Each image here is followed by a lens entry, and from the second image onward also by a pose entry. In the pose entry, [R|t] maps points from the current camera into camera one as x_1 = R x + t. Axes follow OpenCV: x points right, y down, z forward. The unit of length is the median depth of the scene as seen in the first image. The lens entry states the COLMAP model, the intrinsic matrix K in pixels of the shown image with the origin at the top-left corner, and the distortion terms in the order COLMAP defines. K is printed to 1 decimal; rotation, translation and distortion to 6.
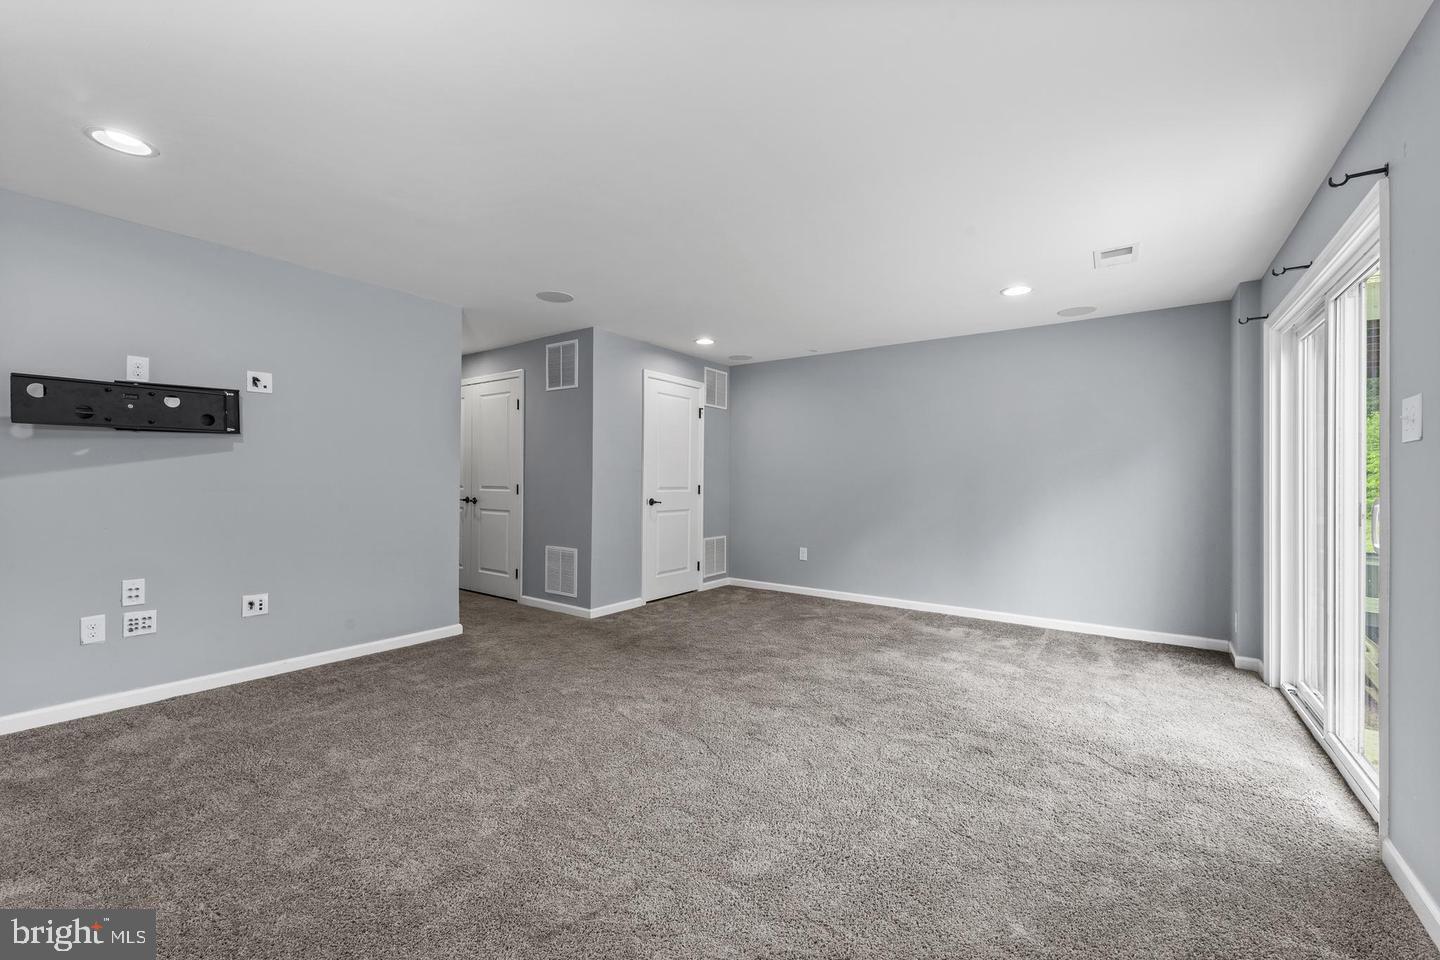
lens RADIAL K [[578.4, 0, 720.0], [0, 578.4, 480.0], [0, 0, 1]] dist [-0.000368, -0.000005]
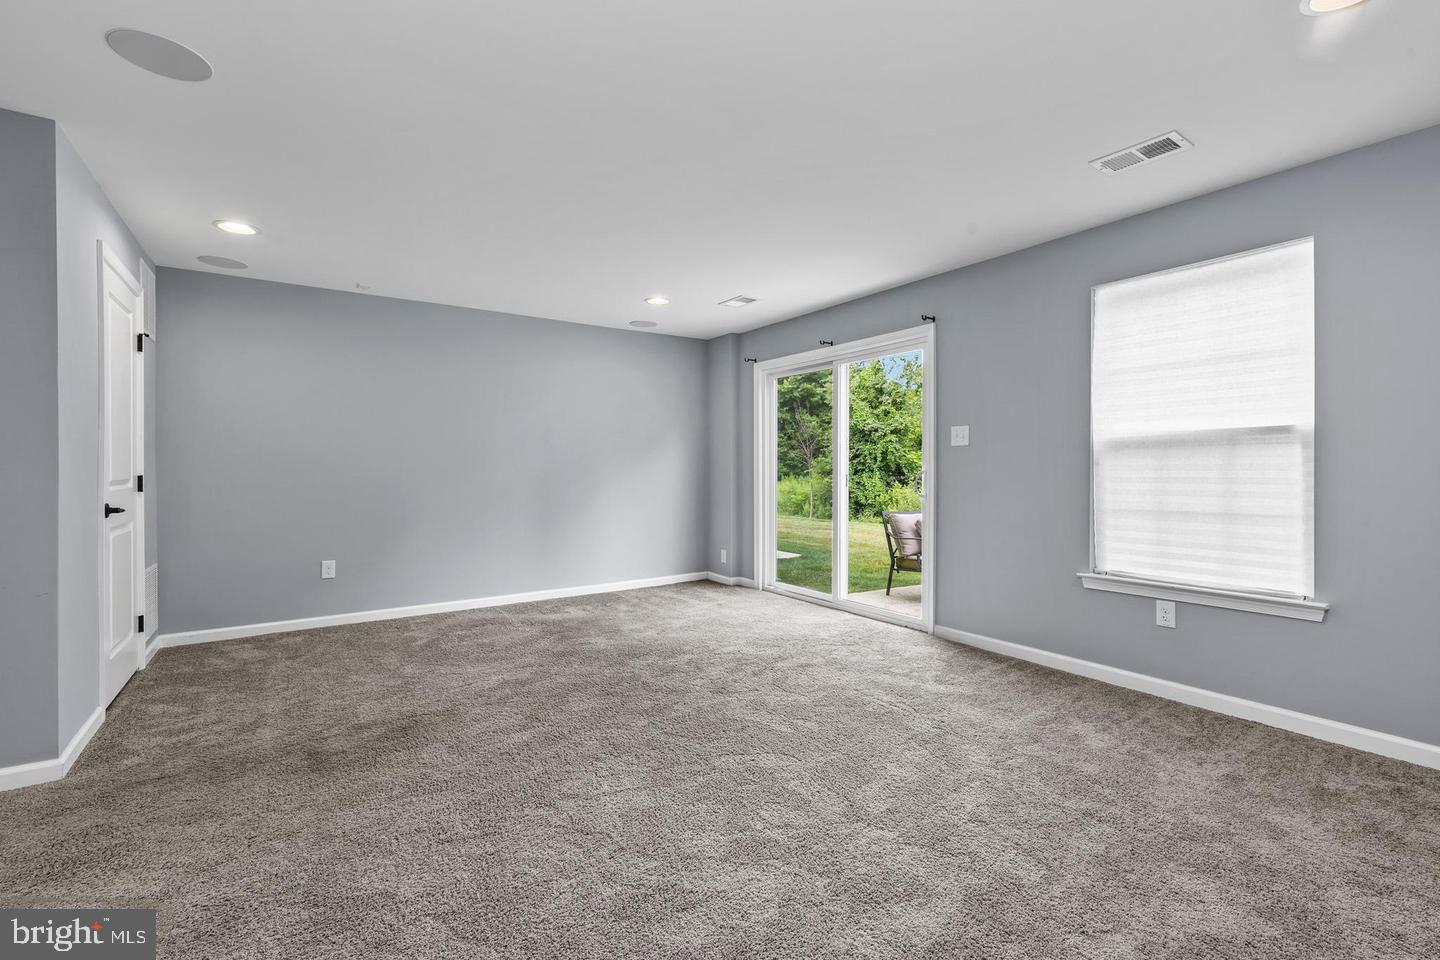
lens RADIAL K [[626.4, 0, 720.2], [0, 626.4, 464.3], [0, 0, 1]] dist [-0.000341, 0.000078]
pose [[0.338200, -0.008845, 0.941033, -0.589555], [0.003916, 0.999960, 0.007991, -0.005283], [-0.941066, 0.000983, 0.338221, 0.421275]]
